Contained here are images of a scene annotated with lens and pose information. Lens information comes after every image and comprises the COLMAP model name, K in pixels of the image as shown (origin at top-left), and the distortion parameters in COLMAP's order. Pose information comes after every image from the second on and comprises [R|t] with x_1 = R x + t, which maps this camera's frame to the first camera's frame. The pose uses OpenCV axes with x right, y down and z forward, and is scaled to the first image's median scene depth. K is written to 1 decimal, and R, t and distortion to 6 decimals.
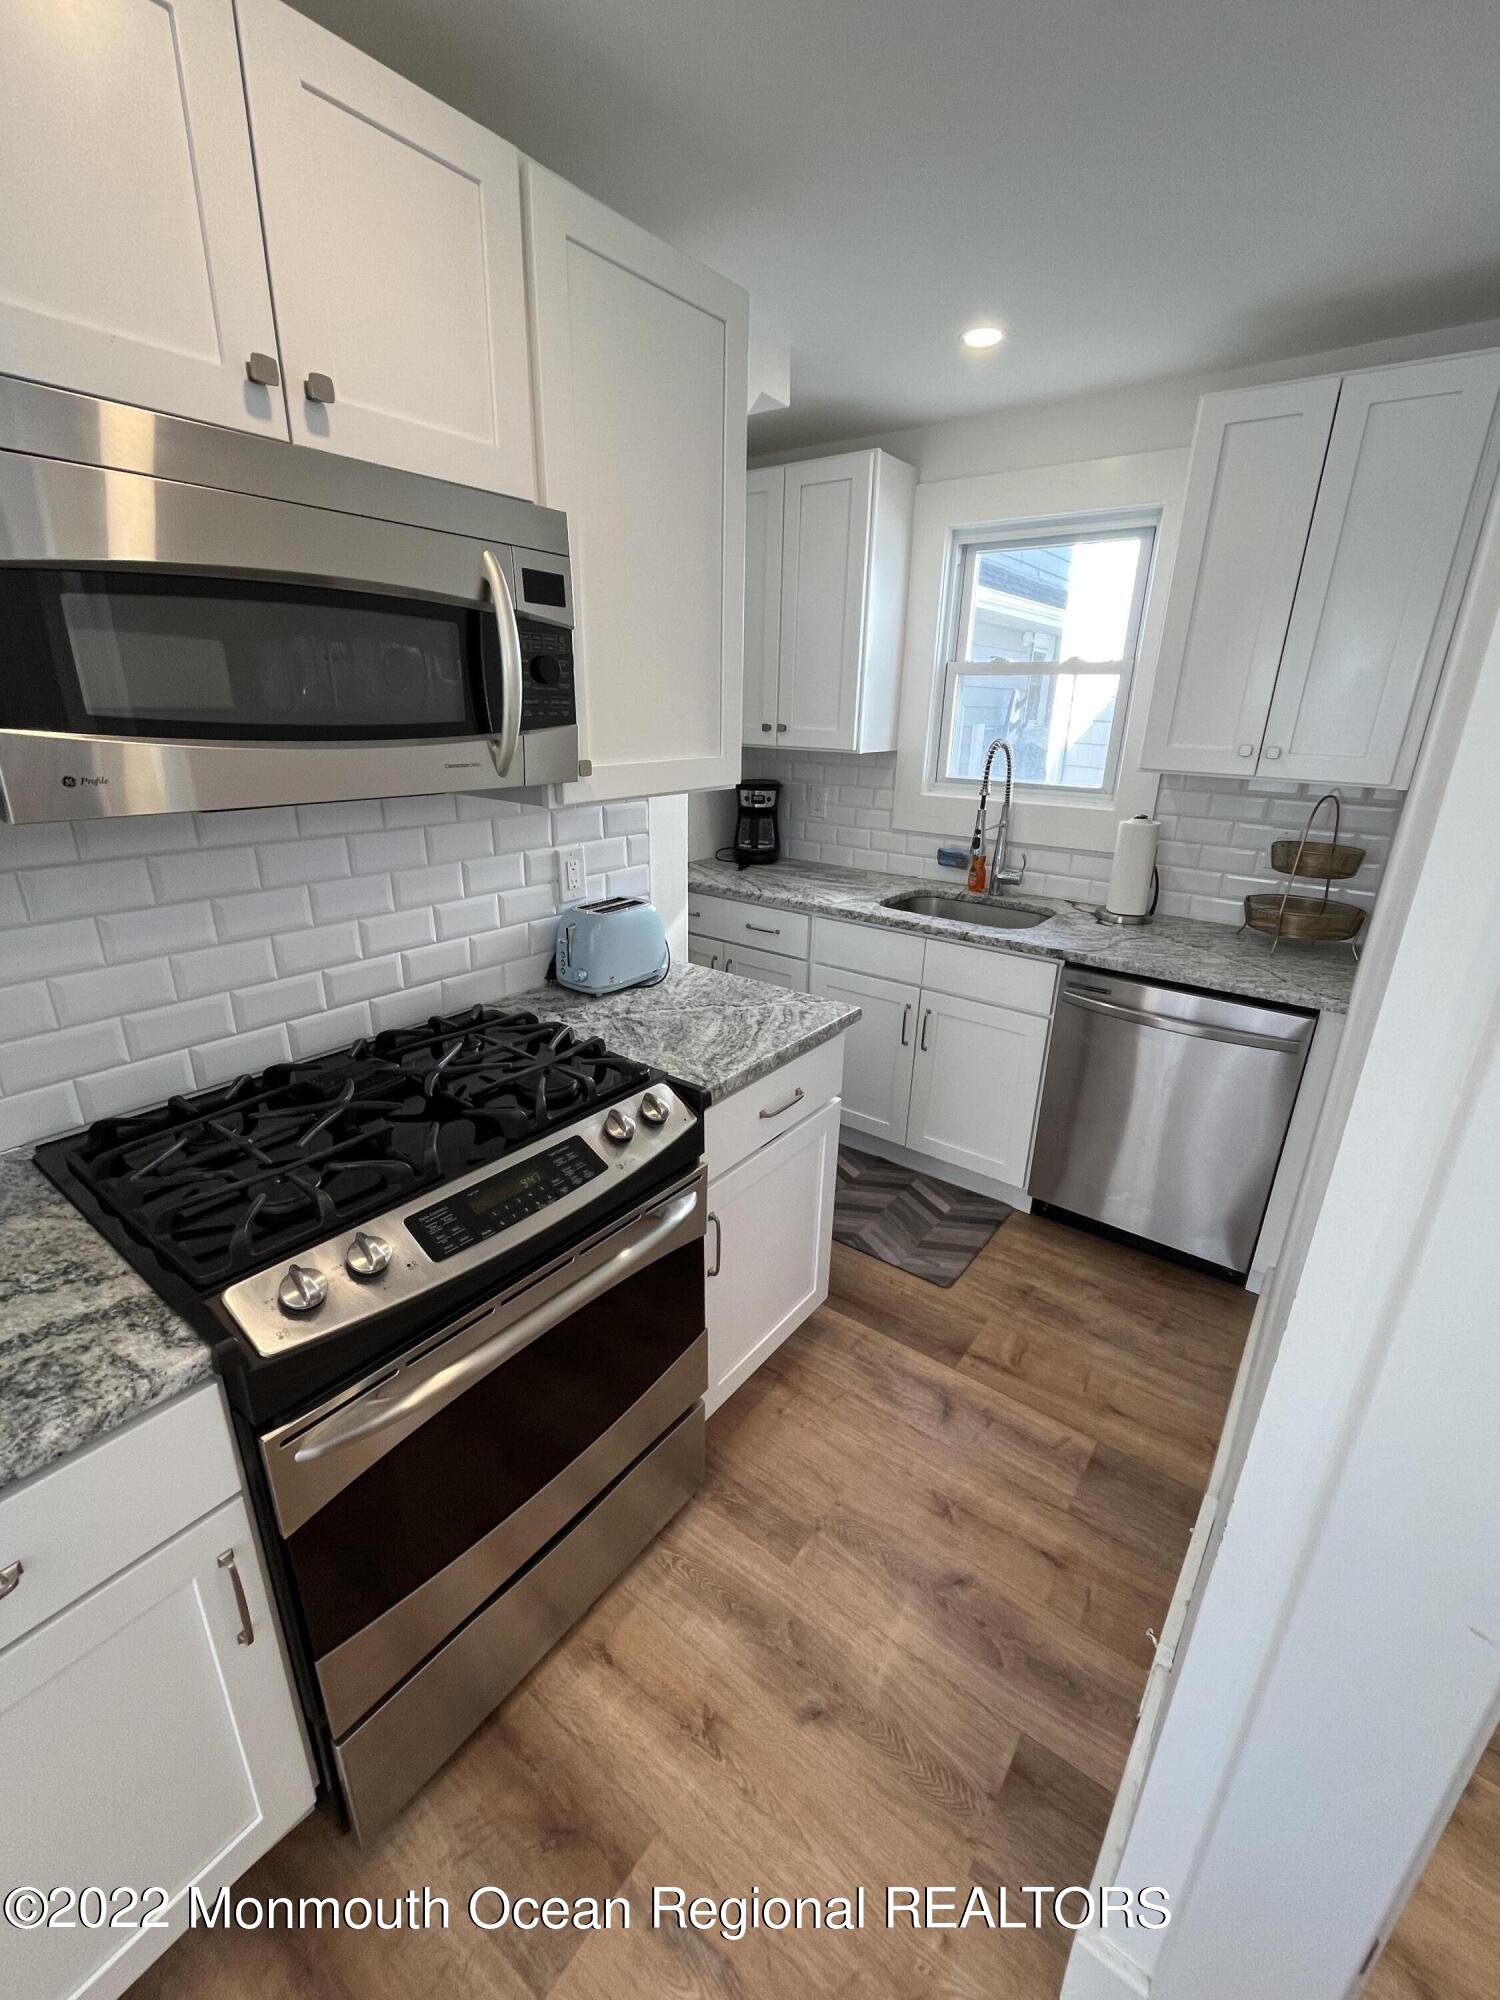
lens RADIAL K [[837.7, 0, 750.0], [0, 837.7, 1000.0], [0, 0, 1]] dist [0.000097, -0.000079]
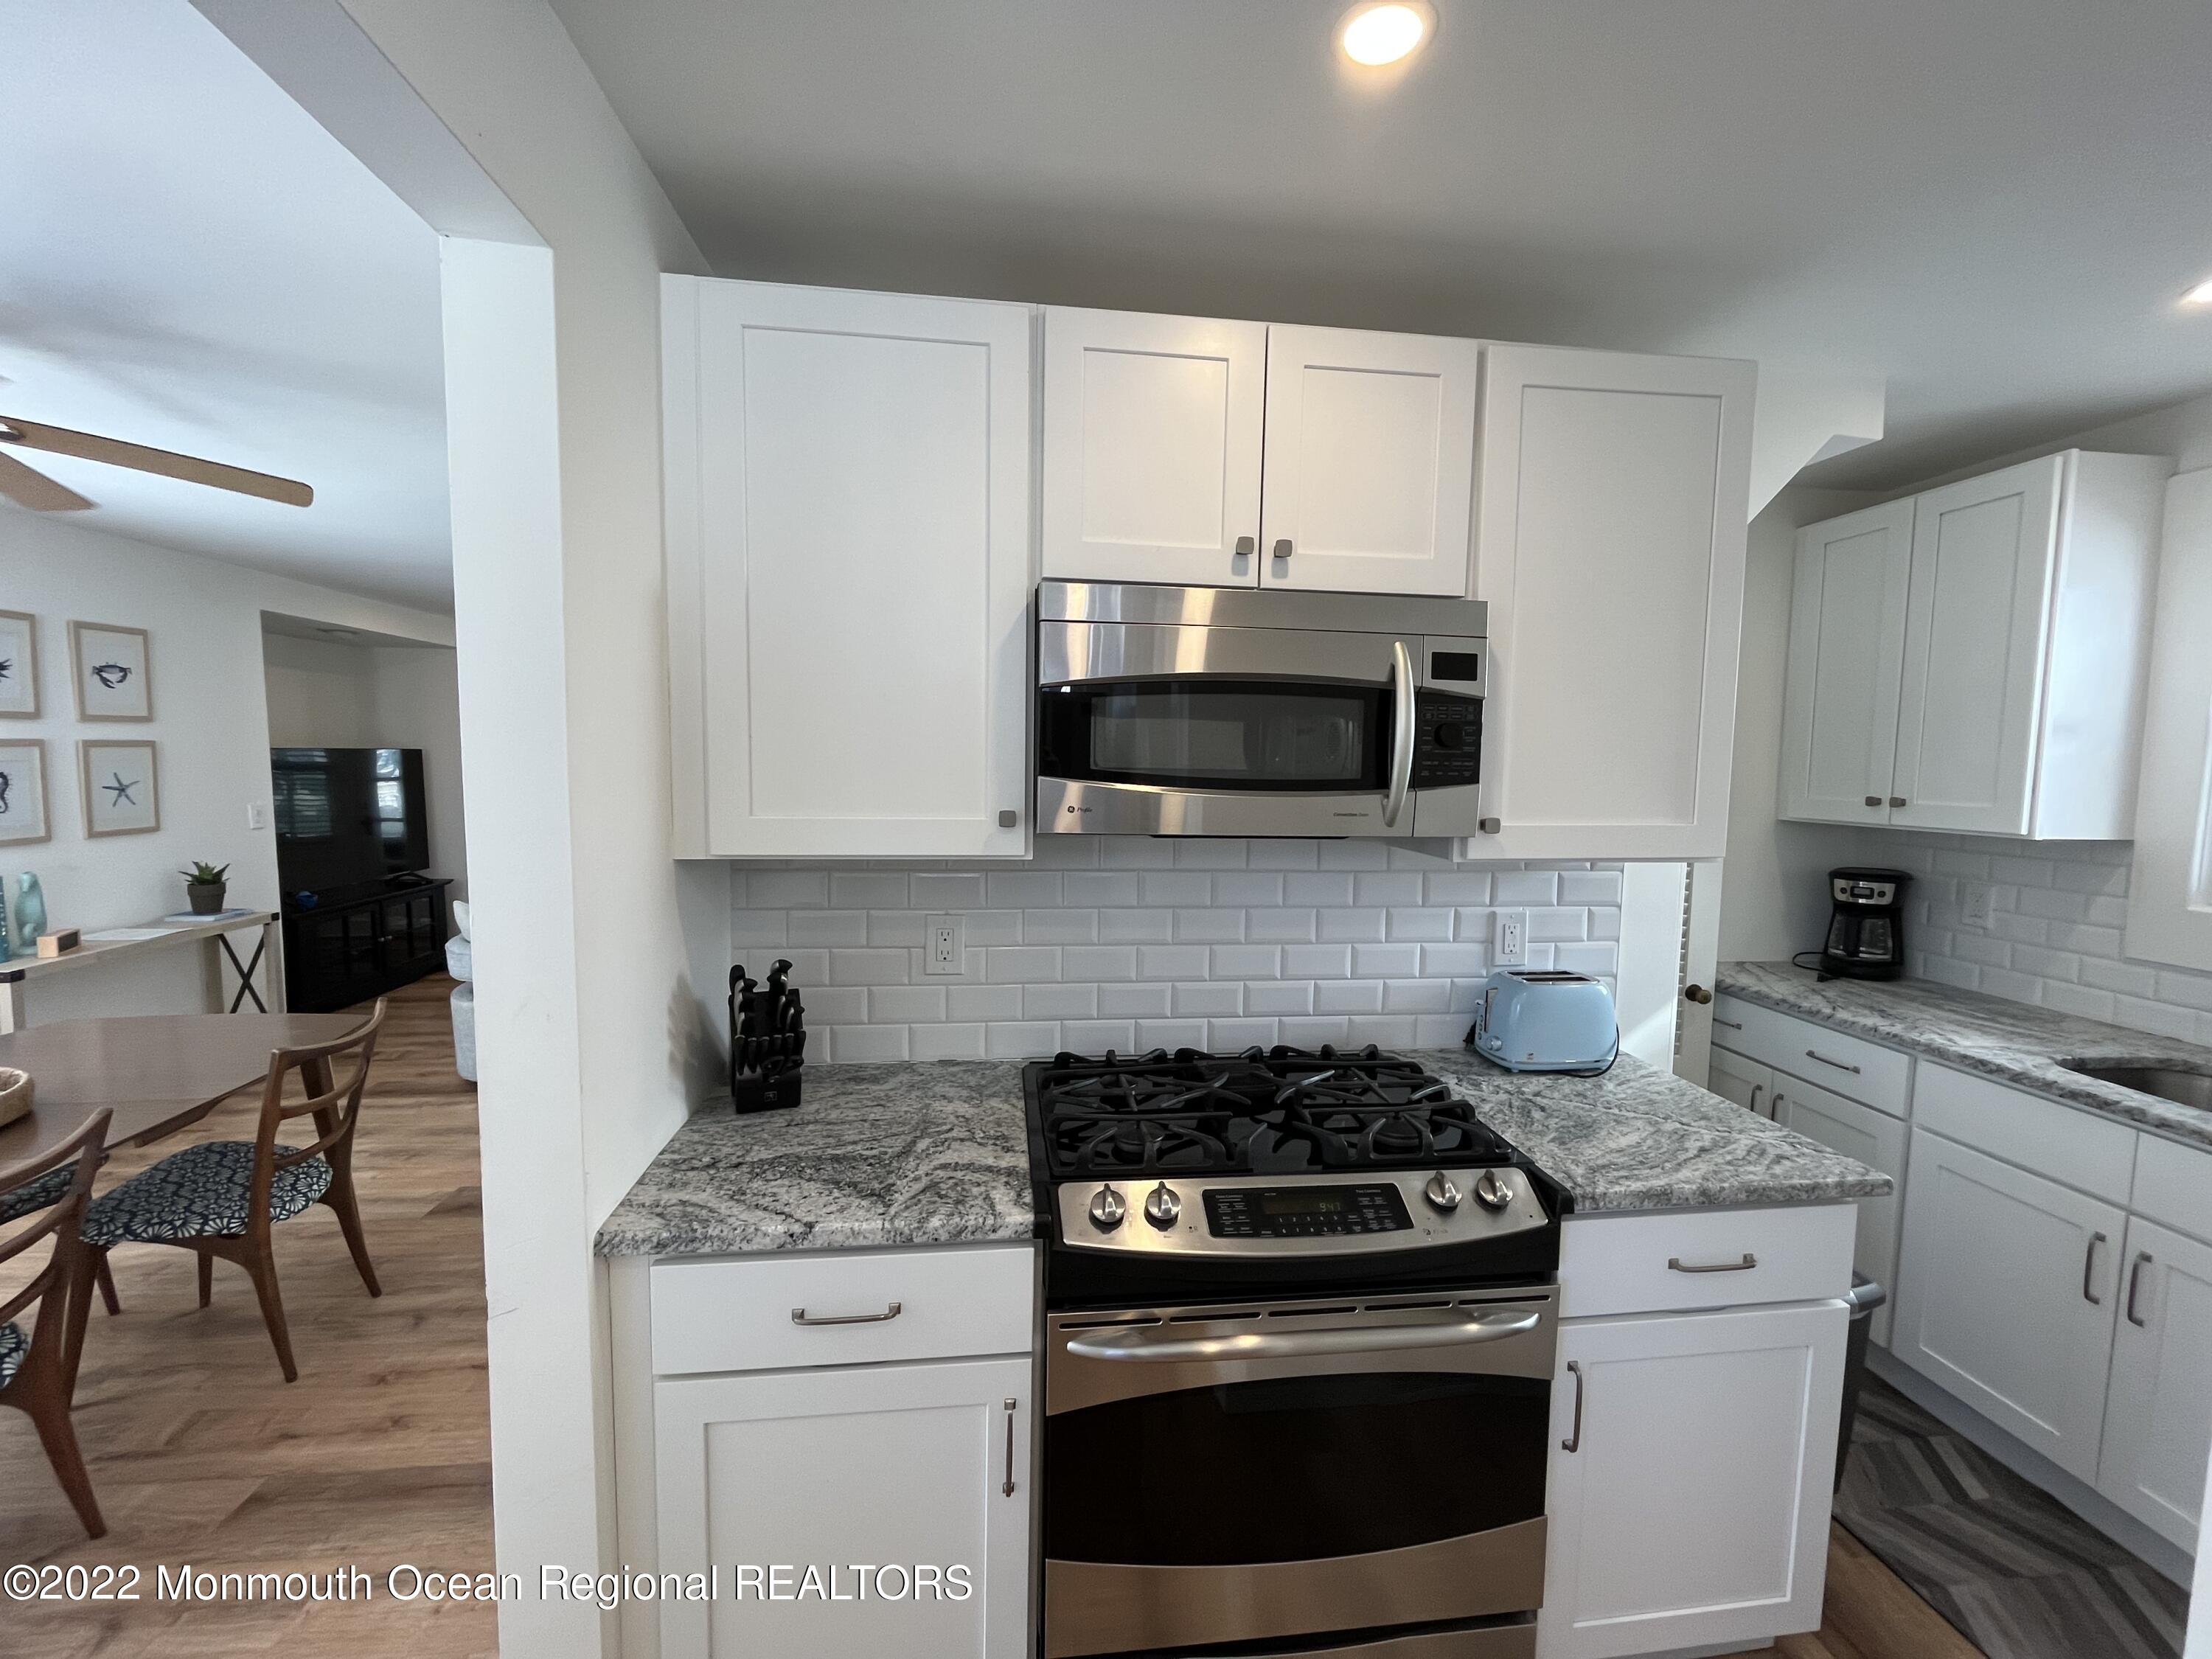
lens RADIAL K [[898.4, 0, 1106.0], [0, 898.4, 829.5], [0, 0, 1]] dist [0.002818, 0.000442]
pose [[0.695980, 0.046469, -0.716556, 0.228073], [-0.244631, 0.953552, -0.175768, 0.027935], [0.675105, 0.297623, 0.675021, -0.038099]]
